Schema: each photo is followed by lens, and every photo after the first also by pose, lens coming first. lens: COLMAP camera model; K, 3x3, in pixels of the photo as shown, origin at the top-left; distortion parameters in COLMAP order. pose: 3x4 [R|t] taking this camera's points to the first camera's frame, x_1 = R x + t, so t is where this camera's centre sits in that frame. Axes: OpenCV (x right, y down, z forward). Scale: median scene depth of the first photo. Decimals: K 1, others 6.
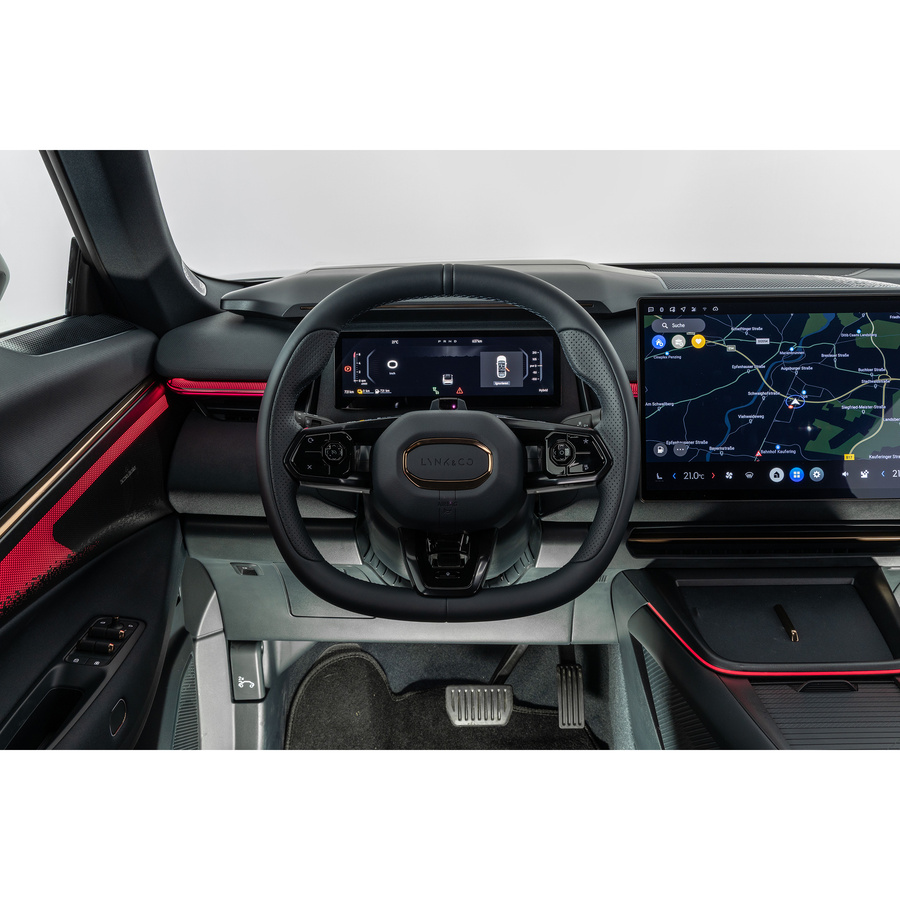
lens RADIAL K [[1194.5, 0, 450.0], [0, 1194.5, 446.2], [0, 0, 1]] dist [0.034063, 0.000000]
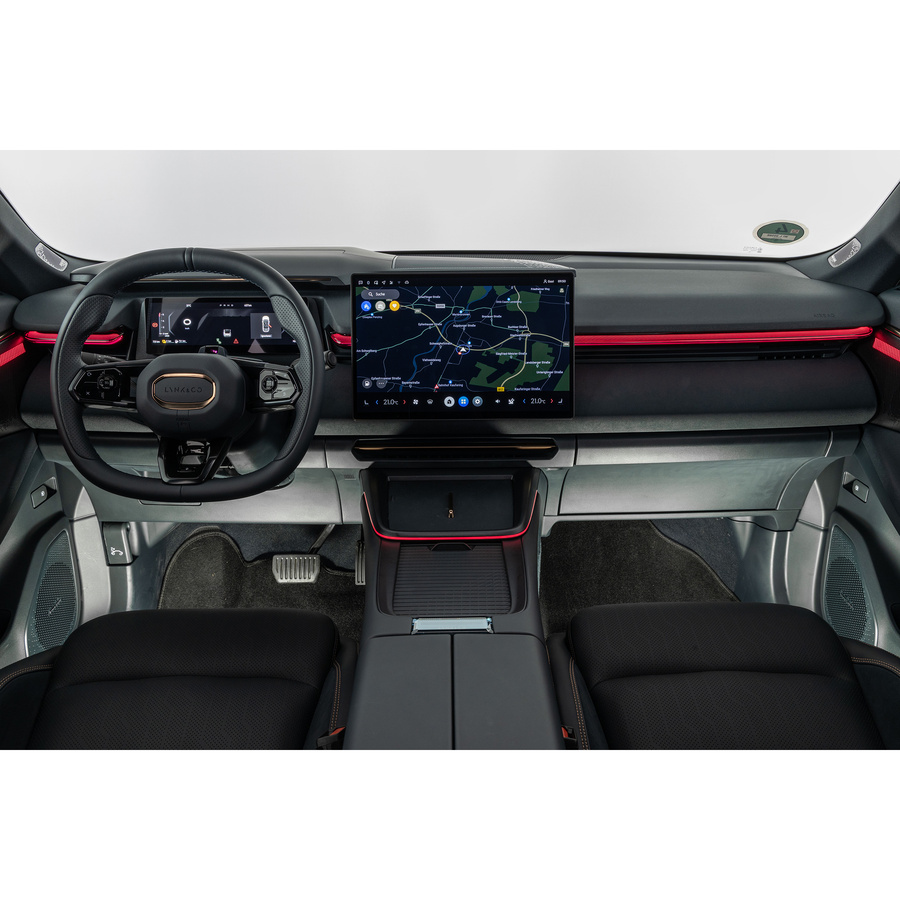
lens RADIAL K [[893.7, 0, 448.8], [0, 893.7, 453.5], [0, 0, 1]] dist [0.019211, 0.000000]
pose [[0.999900, 0.001511, 0.014072, 0.241419], [-0.002480, 0.997610, 0.069054, 0.011425], [-0.013934, -0.069082, 0.997514, -0.051284]]
